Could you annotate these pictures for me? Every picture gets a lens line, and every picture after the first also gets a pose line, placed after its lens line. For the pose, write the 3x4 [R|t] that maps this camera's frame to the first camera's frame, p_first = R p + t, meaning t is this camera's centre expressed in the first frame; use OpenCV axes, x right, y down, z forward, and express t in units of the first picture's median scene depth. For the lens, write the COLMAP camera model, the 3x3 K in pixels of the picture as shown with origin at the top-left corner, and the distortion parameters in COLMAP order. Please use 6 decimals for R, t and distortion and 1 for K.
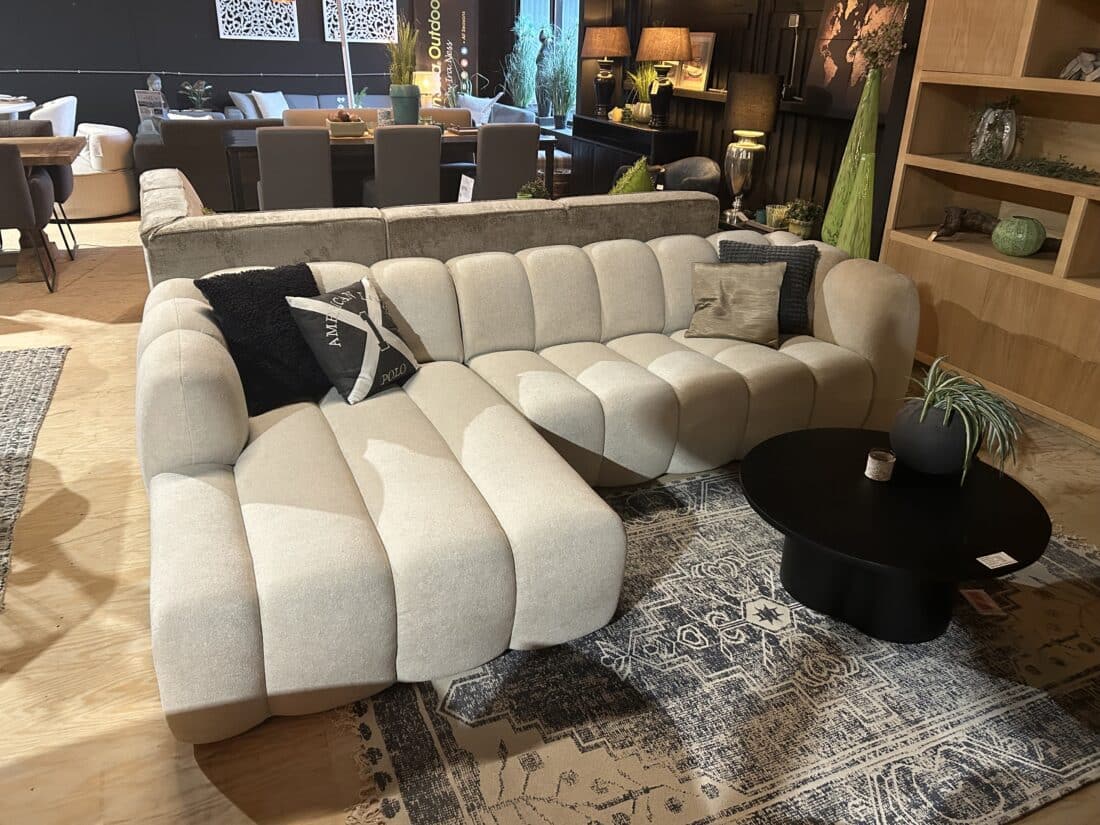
lens RADIAL K [[833.6, 0, 550.0], [0, 833.6, 412.5], [0, 0, 1]] dist [0.030027, -0.043407]
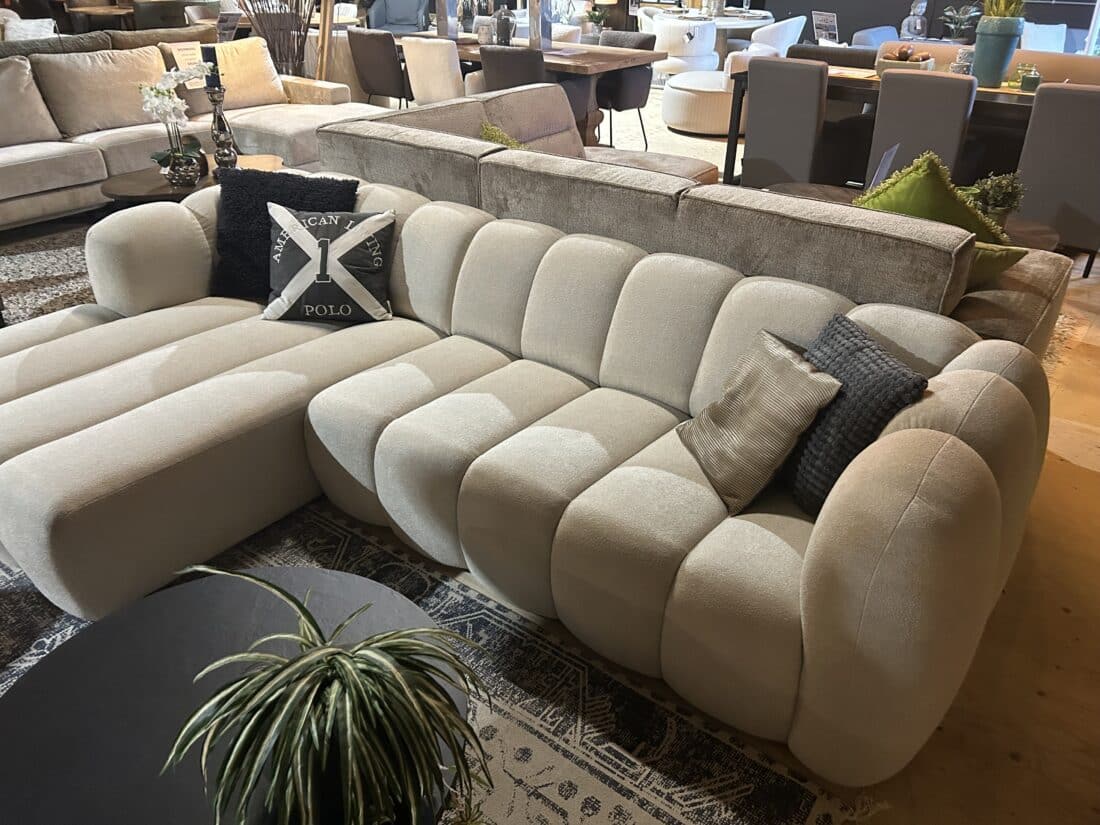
lens RADIAL K [[833.6, 0, 550.0], [0, 833.6, 412.5], [0, 0, 1]] dist [0.030027, -0.043407]
pose [[0.463753, 0.406007, -0.787459, 0.722600], [-0.348187, 0.900821, 0.259400, -0.274967], [0.814677, 0.153885, 0.559125, 0.689927]]
